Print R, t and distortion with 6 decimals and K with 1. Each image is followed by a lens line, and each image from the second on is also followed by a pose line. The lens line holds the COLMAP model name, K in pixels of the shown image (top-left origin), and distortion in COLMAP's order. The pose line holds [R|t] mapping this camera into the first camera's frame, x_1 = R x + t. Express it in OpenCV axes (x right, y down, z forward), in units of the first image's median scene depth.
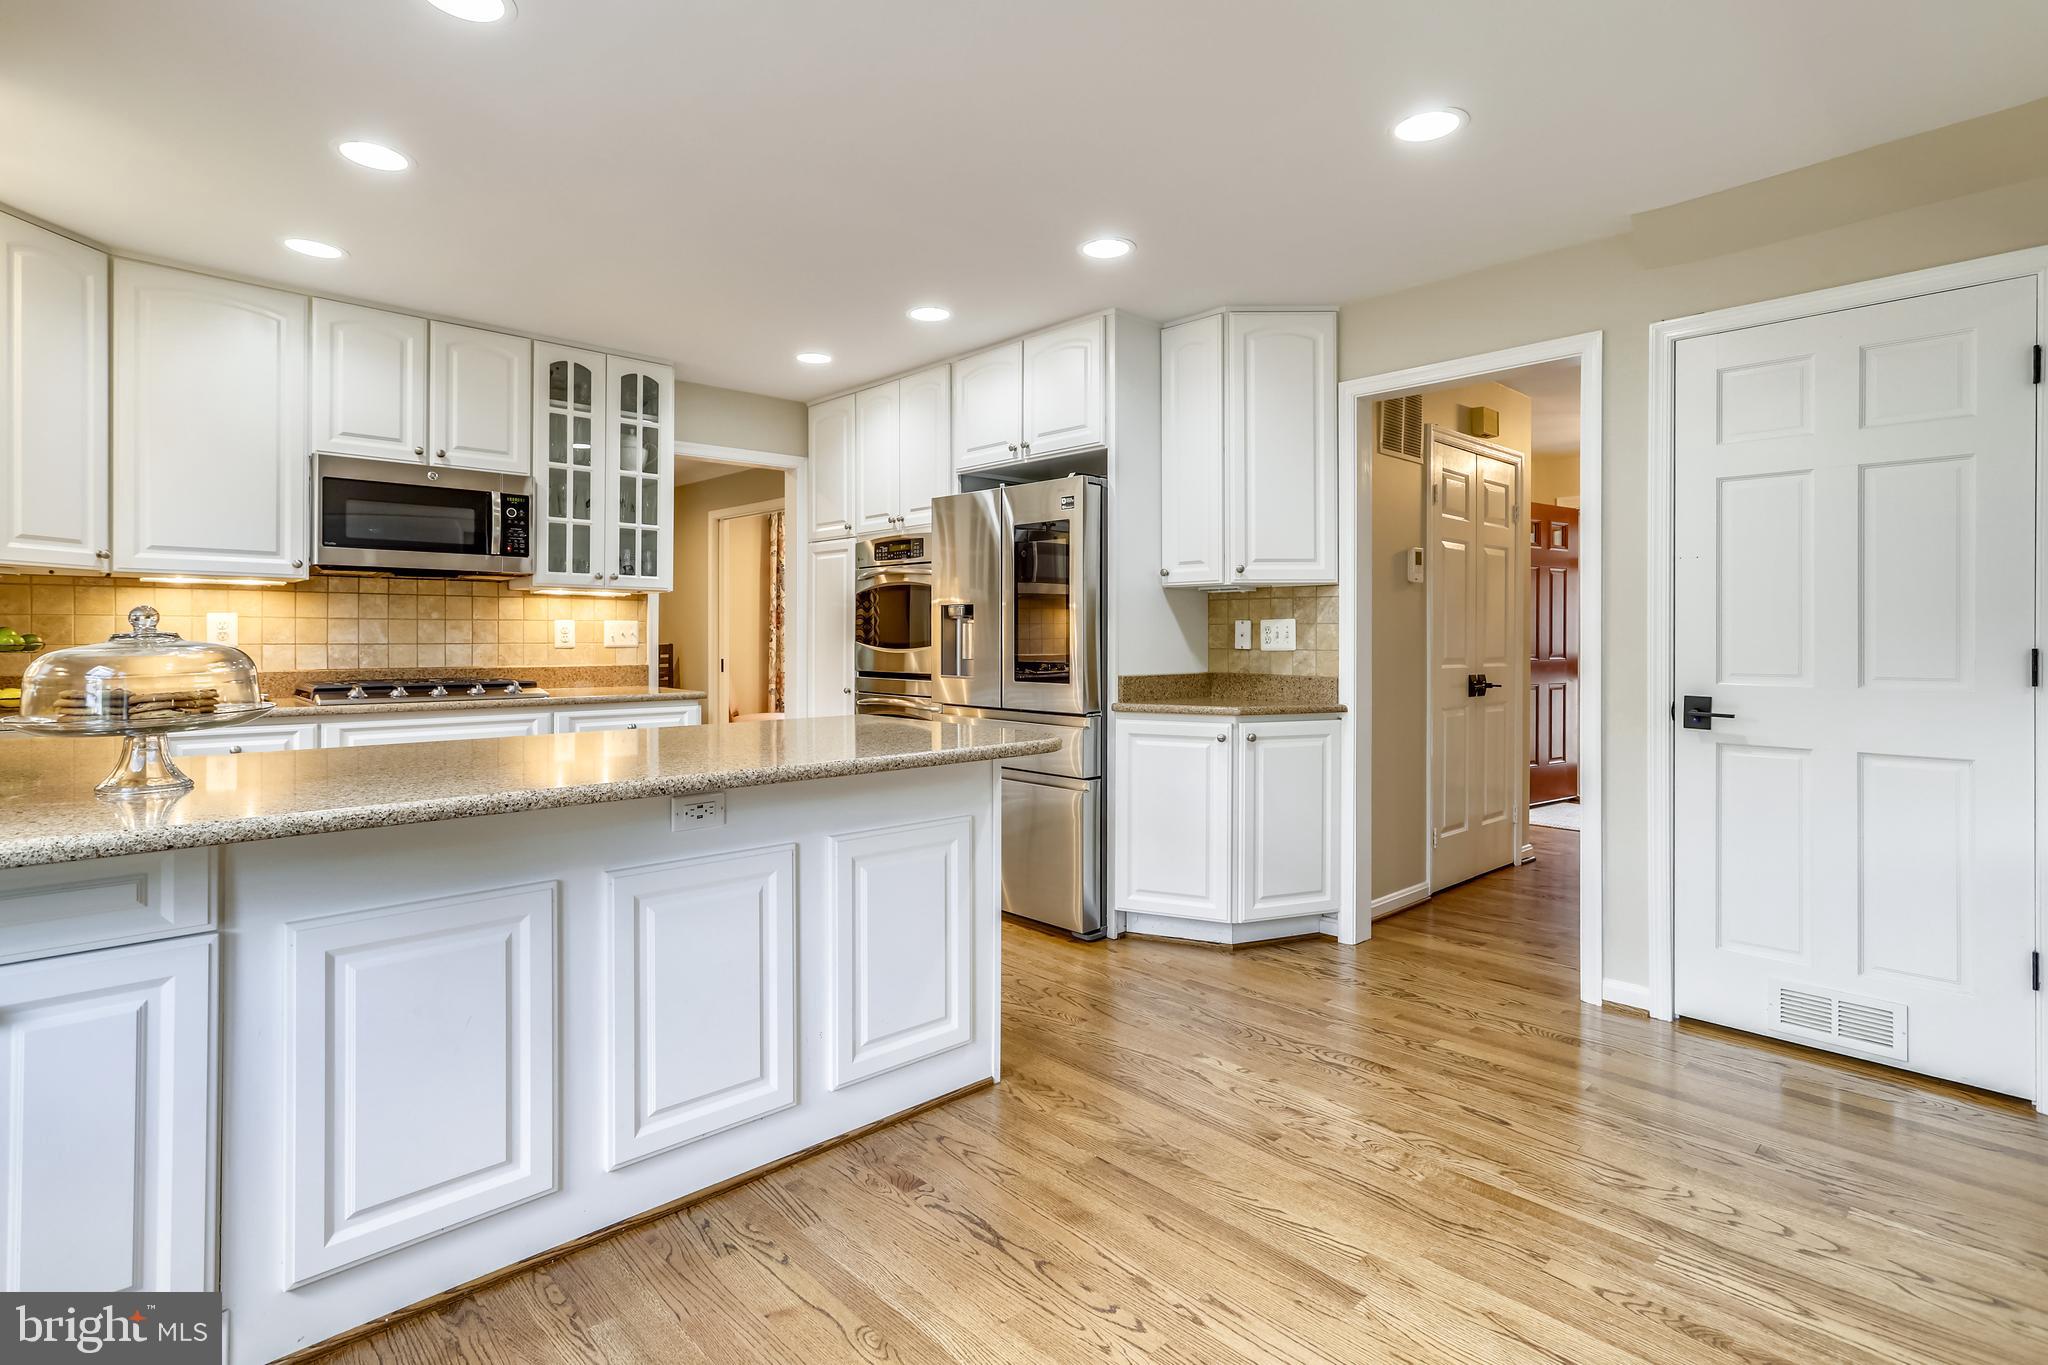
lens RADIAL K [[985.8, 0, 1008.8], [0, 985.8, 639.2], [0, 0, 1]] dist [0.000021, 0.005369]
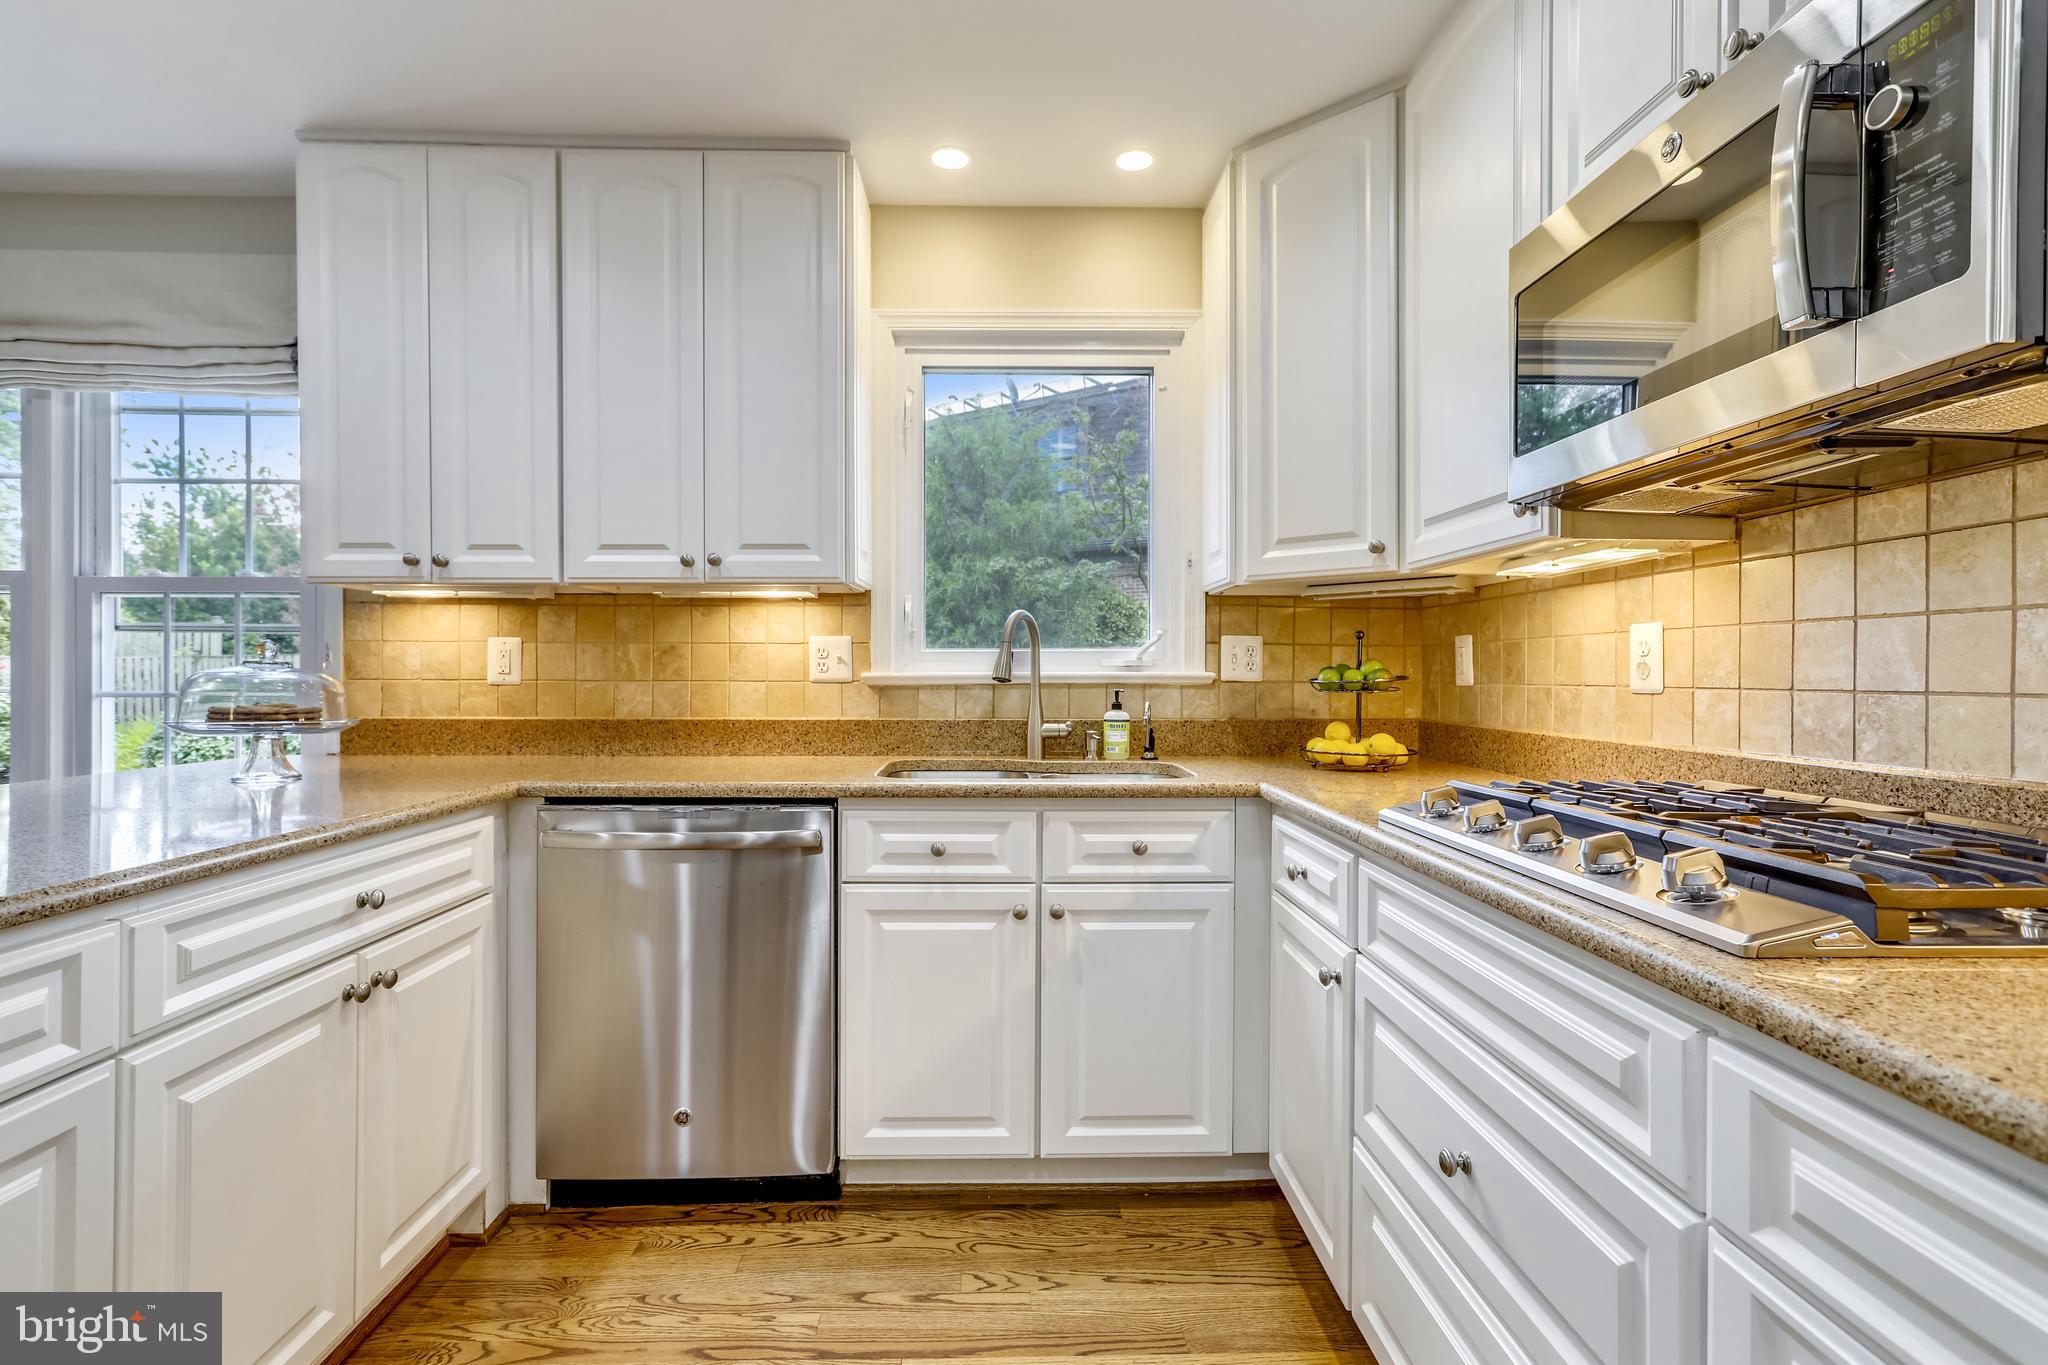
lens RADIAL K [[985.8, 0, 1010.3], [0, 985.8, 663.8], [0, 0, 1]] dist [0.000021, 0.005369]
pose [[-0.670529, -0.013630, -0.741758, -0.196130], [-0.008405, 0.999907, -0.010776, 0.001552], [0.741836, -0.000991, -0.670581, 0.966440]]
